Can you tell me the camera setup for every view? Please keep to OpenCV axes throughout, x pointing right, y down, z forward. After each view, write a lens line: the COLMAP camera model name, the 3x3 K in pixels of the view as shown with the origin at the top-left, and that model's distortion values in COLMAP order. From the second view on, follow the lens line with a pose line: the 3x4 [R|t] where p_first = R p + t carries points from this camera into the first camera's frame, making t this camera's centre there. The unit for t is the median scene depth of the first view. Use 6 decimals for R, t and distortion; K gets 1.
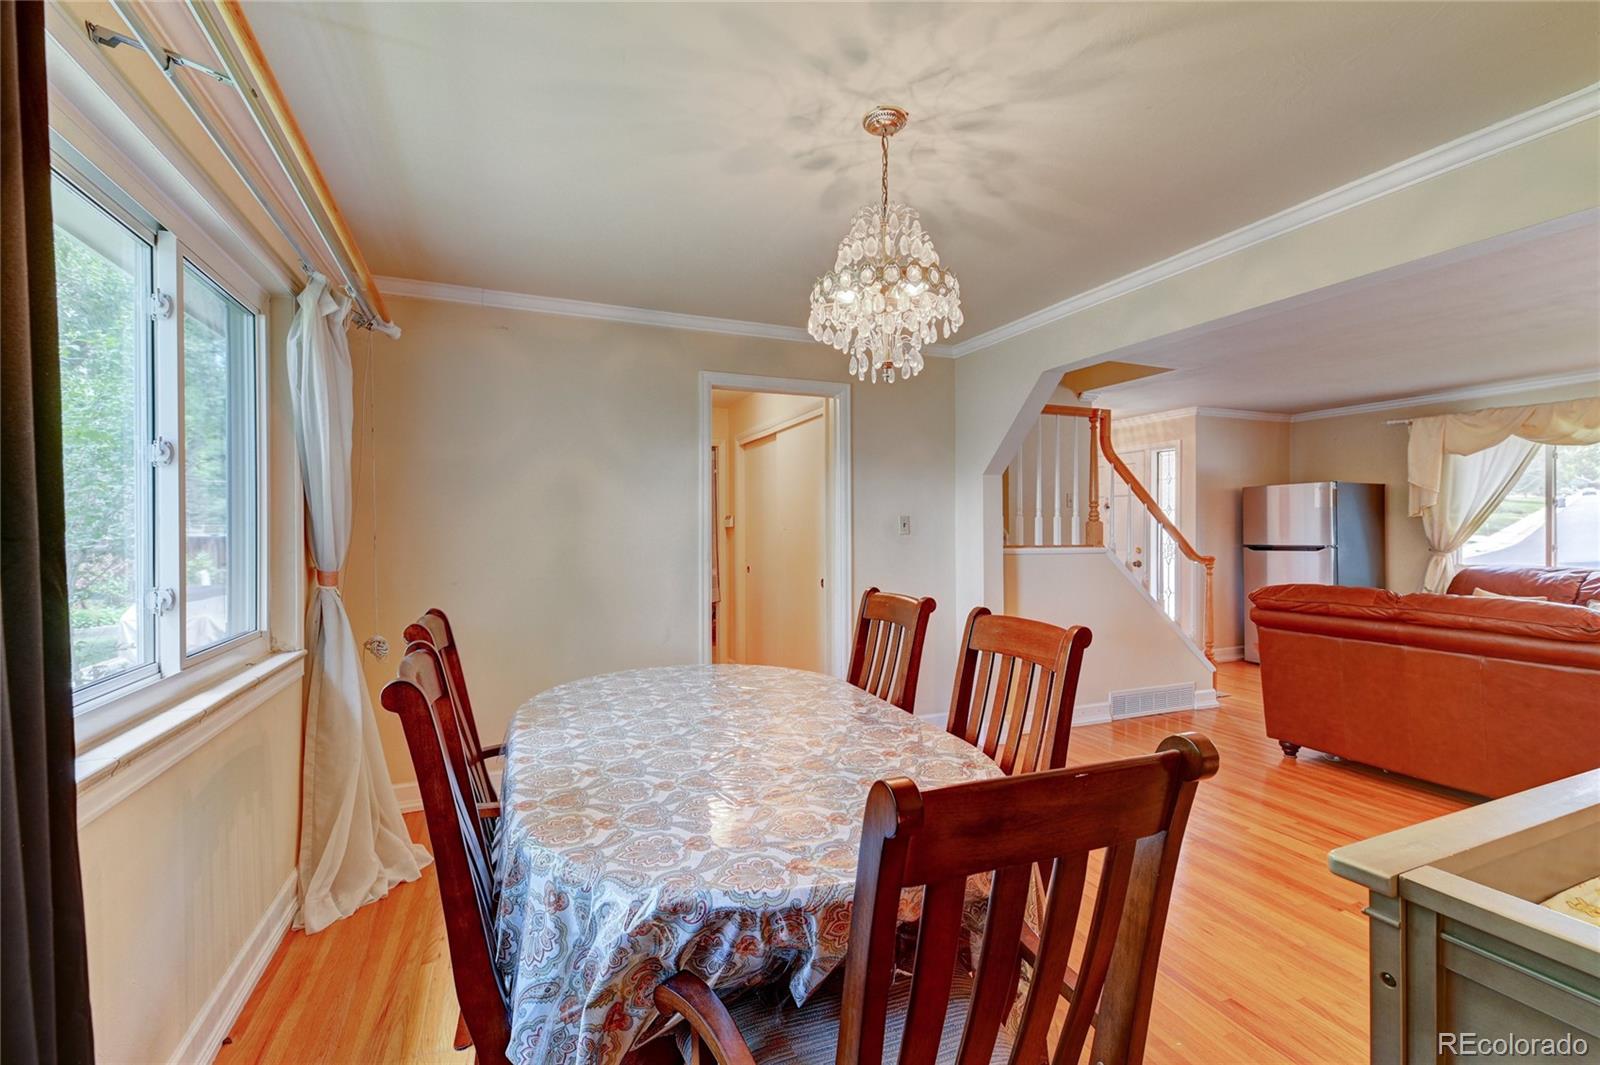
lens RADIAL K [[682.8, 0, 797.6], [0, 682.8, 530.5], [0, 0, 1]] dist [0.018446, -0.009875]
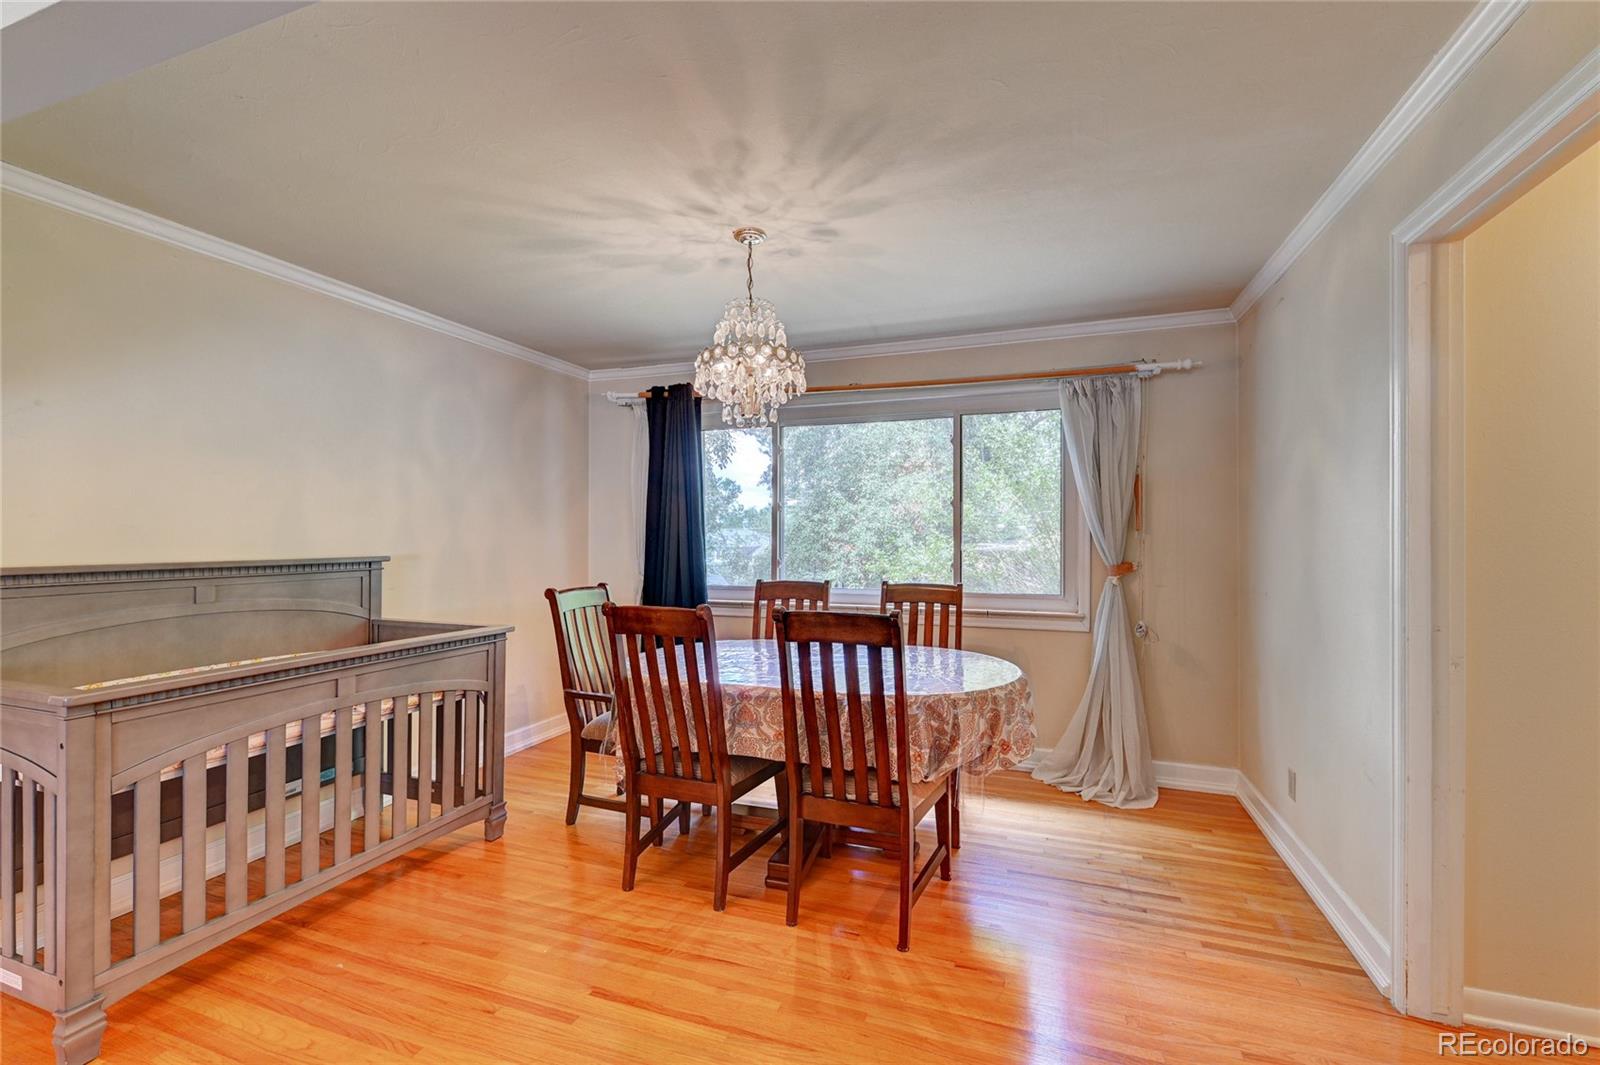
lens RADIAL K [[681.8, 0, 800.4], [0, 681.8, 533.6], [0, 0, 1]] dist [0.016879, -0.009802]
pose [[-0.674257, 0.003669, -0.738488, 0.415150], [-0.000645, 0.999984, 0.005557, -0.005098], [0.738497, 0.004224, -0.674244, 0.776898]]
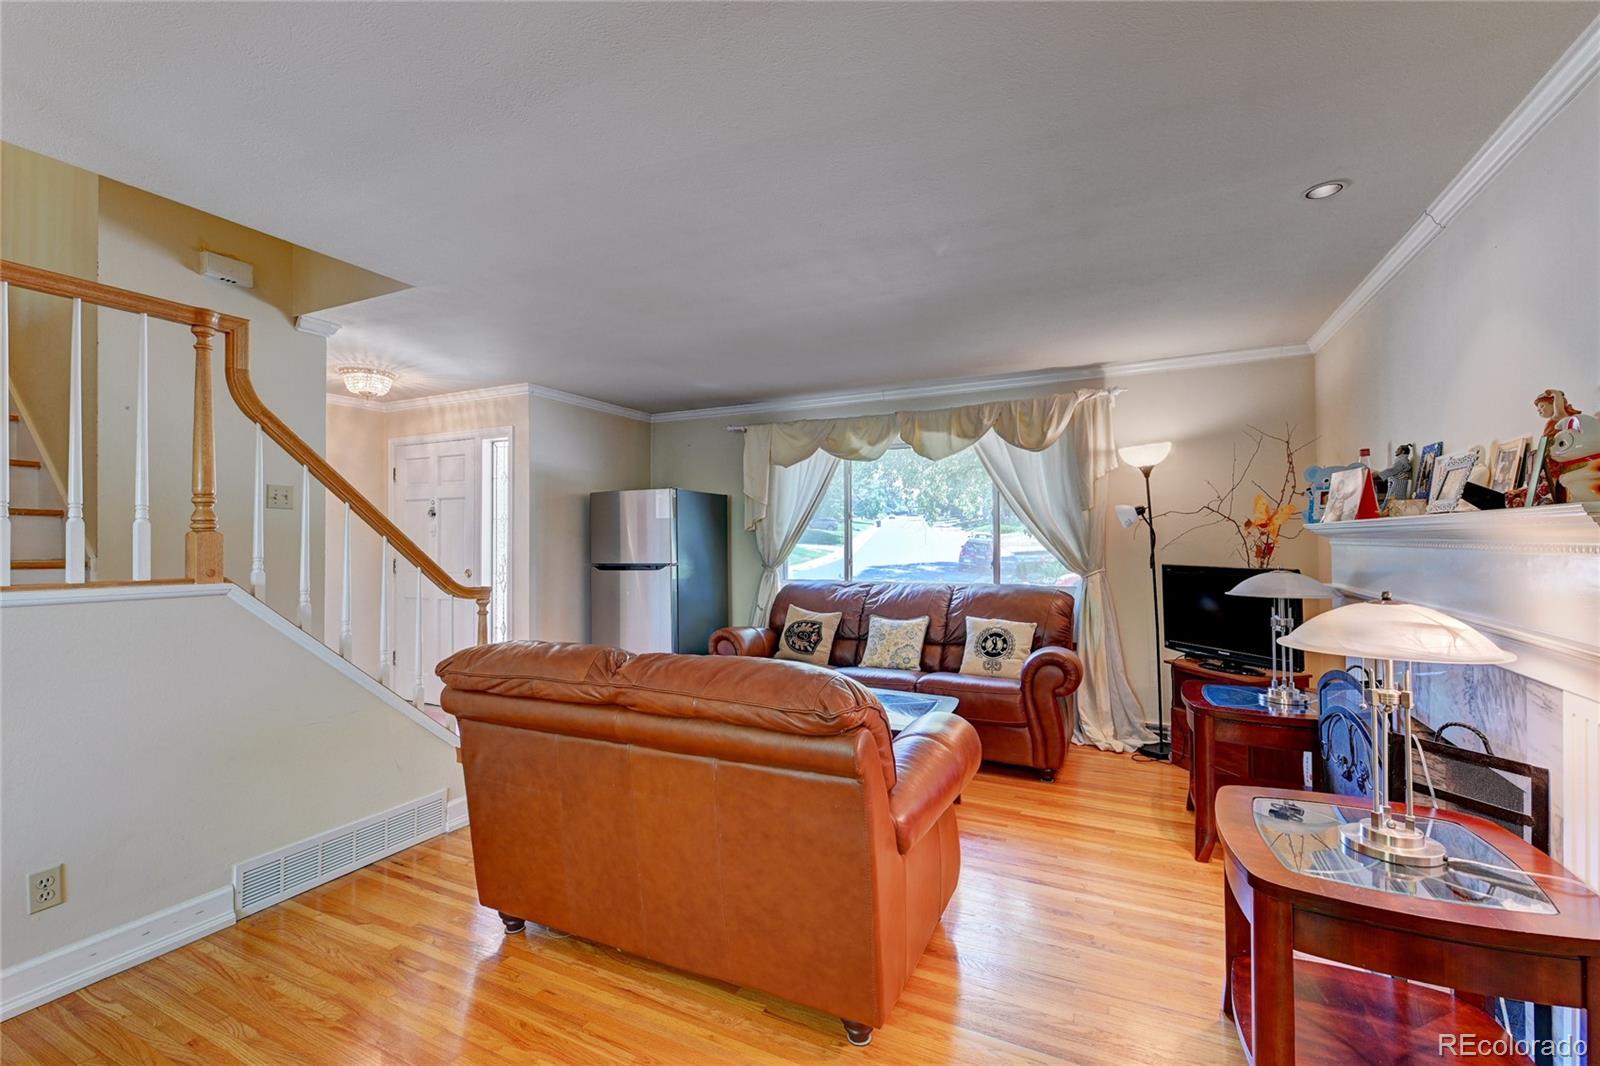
lens RADIAL K [[681.8, 0, 800.4], [0, 681.8, 534.1], [0, 0, 1]] dist [0.016879, -0.009802]
pose [[0.751059, 0.005736, 0.660211, 0.399641], [0.003764, 0.999909, -0.012970, -0.003422], [-0.660225, 0.012226, 0.750969, 0.306176]]
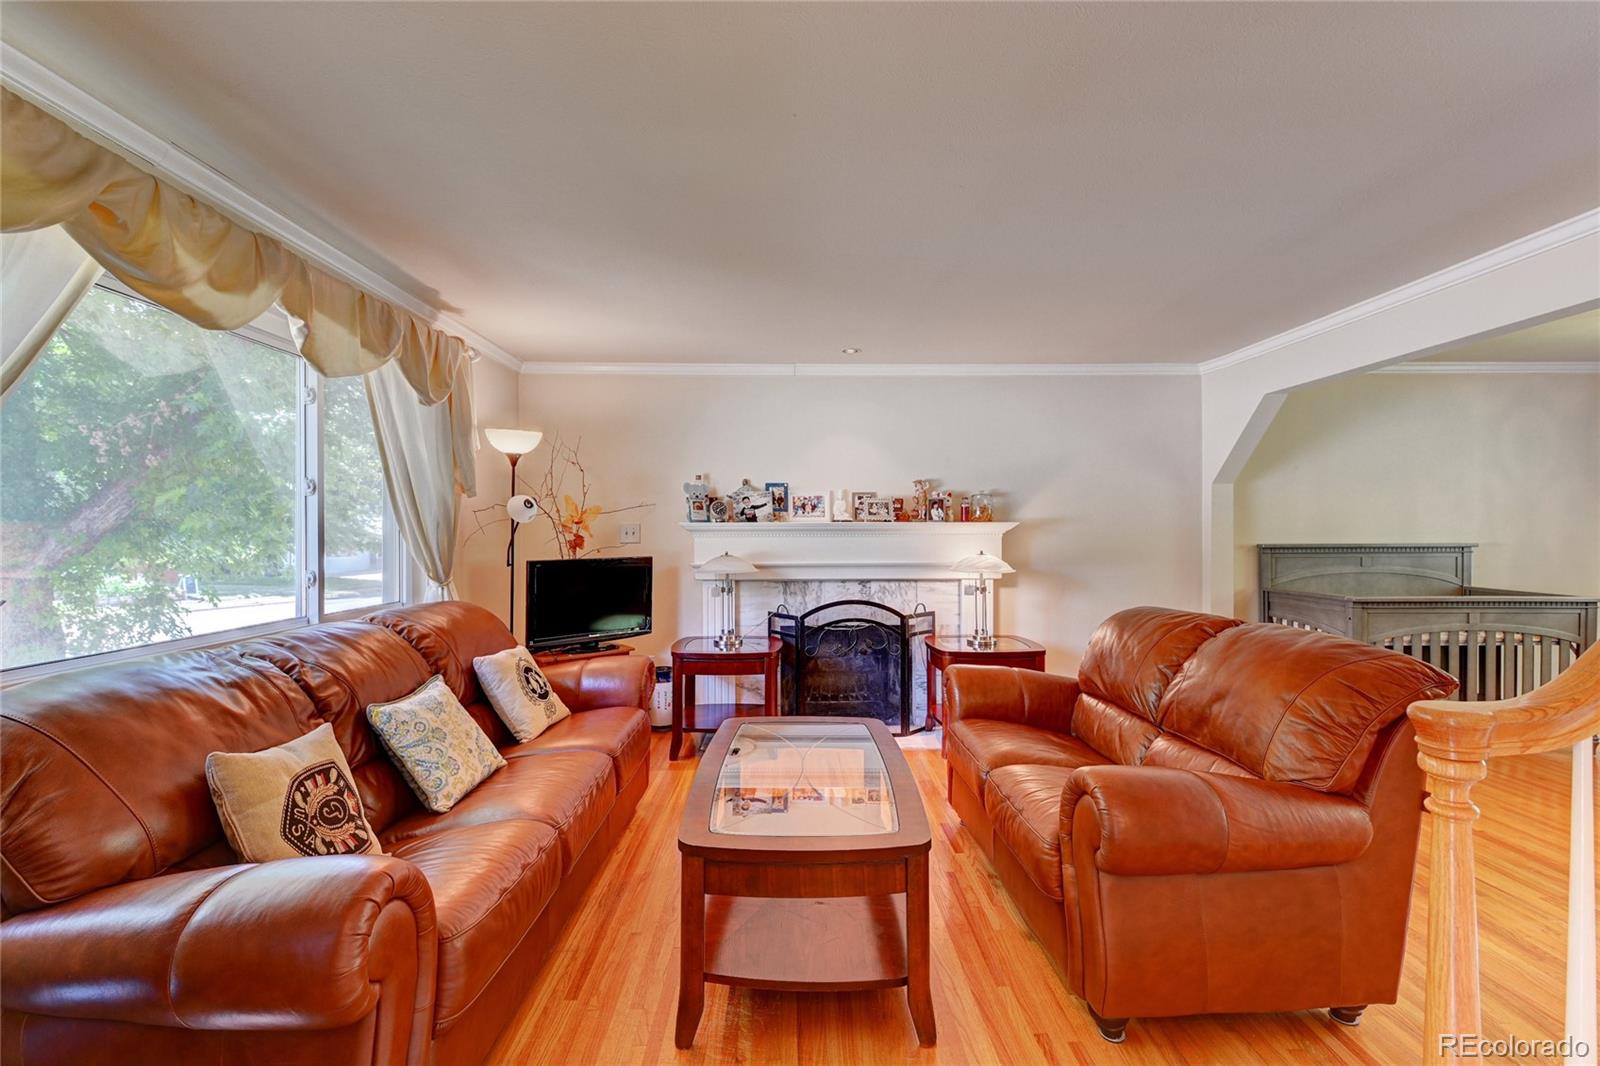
lens RADIAL K [[681.8, 0, 800.4], [0, 681.8, 534.1], [0, 0, 1]] dist [0.016879, -0.009802]
pose [[-0.929507, 0.009226, 0.368689, 0.695105], [0.011586, 0.999924, 0.004188, -0.006506], [-0.368622, 0.008165, -0.929543, 1.230671]]
